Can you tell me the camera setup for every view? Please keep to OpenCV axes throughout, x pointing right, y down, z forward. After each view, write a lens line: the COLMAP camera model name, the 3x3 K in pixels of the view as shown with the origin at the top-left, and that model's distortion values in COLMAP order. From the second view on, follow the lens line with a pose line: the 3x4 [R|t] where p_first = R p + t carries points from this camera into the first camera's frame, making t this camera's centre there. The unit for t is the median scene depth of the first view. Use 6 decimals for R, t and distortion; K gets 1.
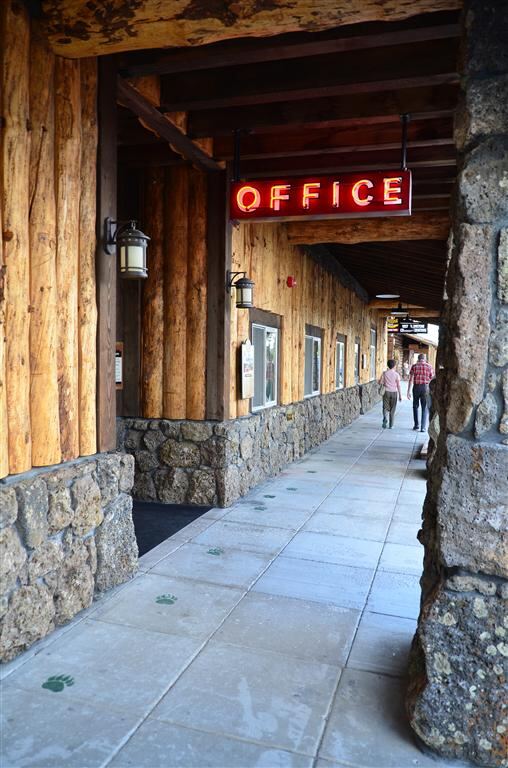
lens RADIAL K [[597.4, 0, 254.0], [0, 597.4, 384.0], [0, 0, 1]] dist [-0.002777, -0.002785]
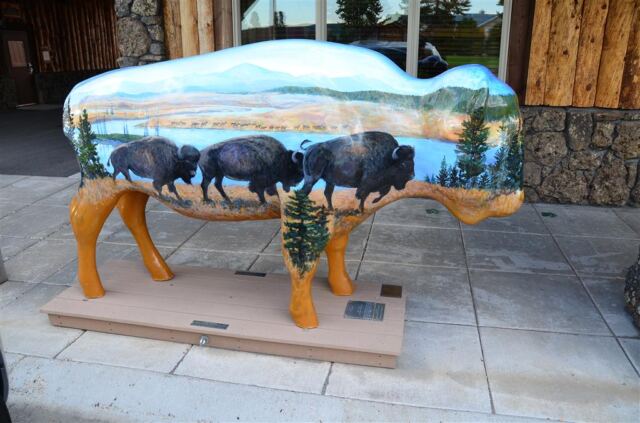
lens RADIAL K [[497.9, 0, 320.0], [0, 497.9, 211.5], [0, 0, 1]] dist [-0.002777, -0.002785]
pose [[0.098895, 0.302457, -0.948019, 0.968321], [-0.060009, 0.952768, 0.297712, 0.048495], [0.993287, 0.027447, 0.112374, 0.071645]]
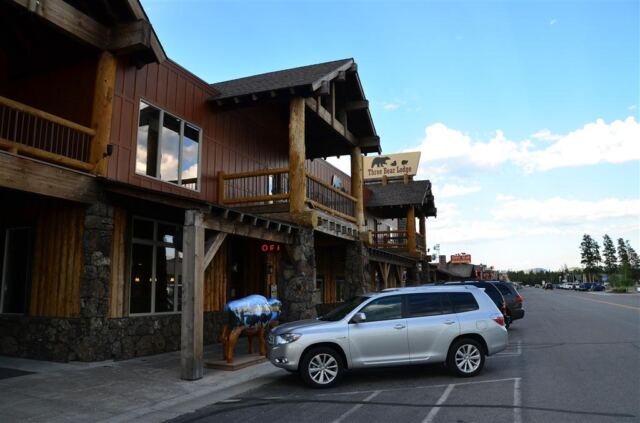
lens RADIAL K [[497.9, 0, 320.0], [0, 497.9, 211.5], [0, 0, 1]] dist [-0.002777, -0.002785]
pose [[0.996233, -0.042479, -0.075600, 0.888802], [0.026123, 0.978316, -0.205464, 0.201813], [0.082689, 0.202715, 0.975740, -3.242823]]
